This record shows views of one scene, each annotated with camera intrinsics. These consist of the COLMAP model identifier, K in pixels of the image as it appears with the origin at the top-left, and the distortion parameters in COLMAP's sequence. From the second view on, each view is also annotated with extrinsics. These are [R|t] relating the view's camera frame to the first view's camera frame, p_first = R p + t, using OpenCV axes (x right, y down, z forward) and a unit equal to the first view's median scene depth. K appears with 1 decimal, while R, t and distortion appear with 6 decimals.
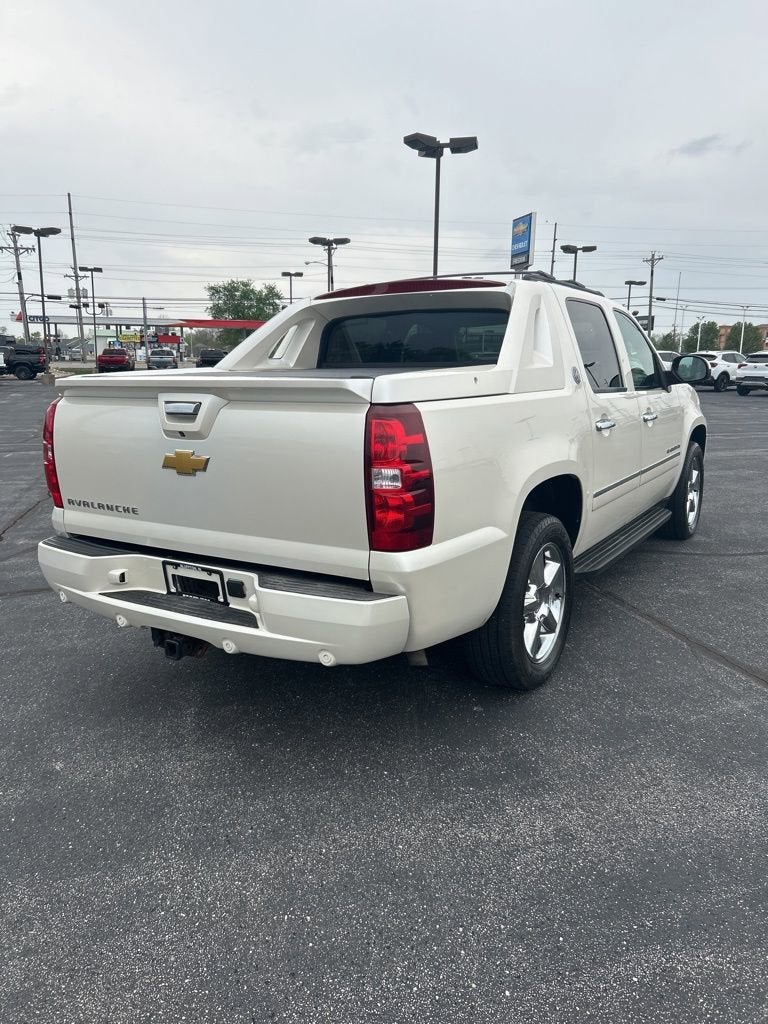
lens RADIAL K [[771.3, 0, 383.9], [0, 771.3, 506.4], [0, 0, 1]] dist [0.038853, -0.047882]
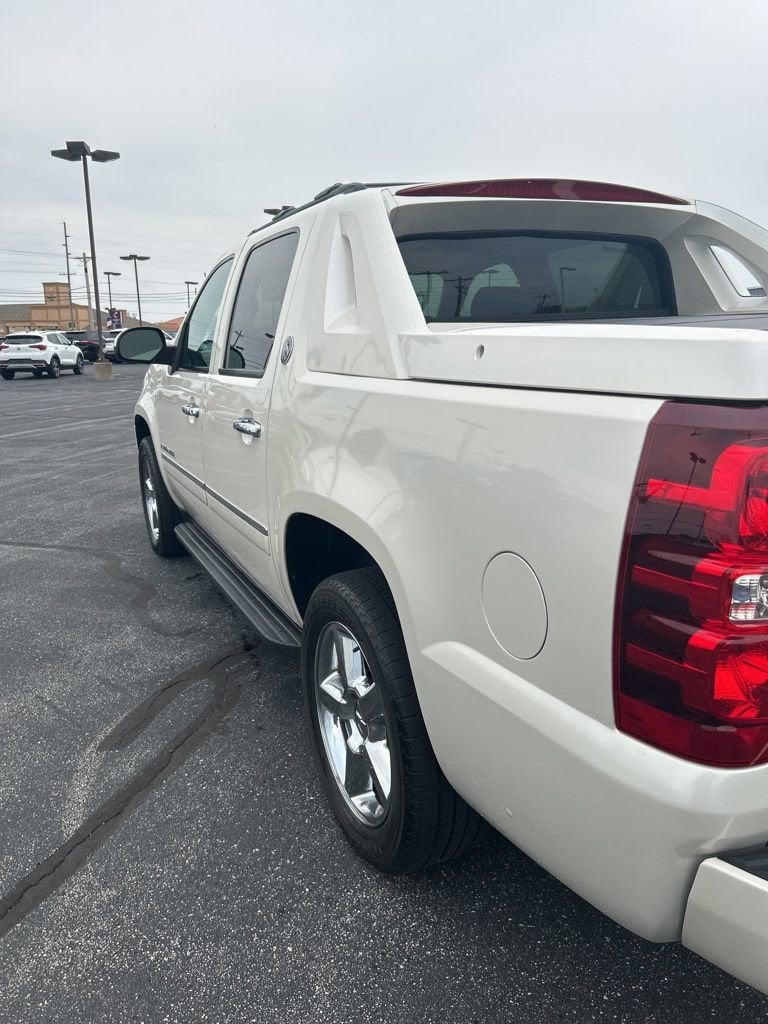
lens RADIAL K [[771.3, 0, 393.8], [0, 771.3, 512.6], [0, 0, 1]] dist [0.038853, -0.047882]
pose [[0.537974, -0.205561, 0.817513, -0.535788], [0.183770, 0.975085, 0.124250, -0.117901], [-0.822686, 0.083391, 0.562347, 0.689527]]
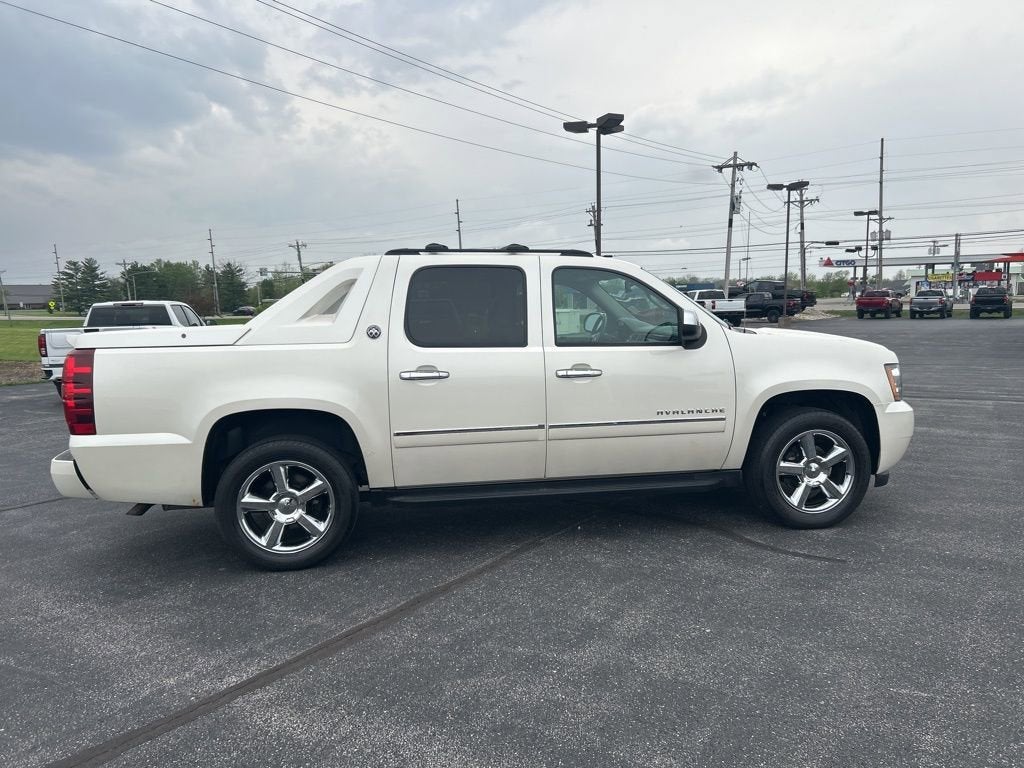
lens RADIAL K [[771.3, 0, 511.2], [0, 771.3, 379.3], [0, 0, 1]] dist [0.038853, -0.047882]
pose [[0.652150, 0.056961, -0.755947, 1.080576], [-0.122143, 0.992040, -0.030620, -0.071074], [0.748186, 0.112303, 0.653916, 0.312817]]
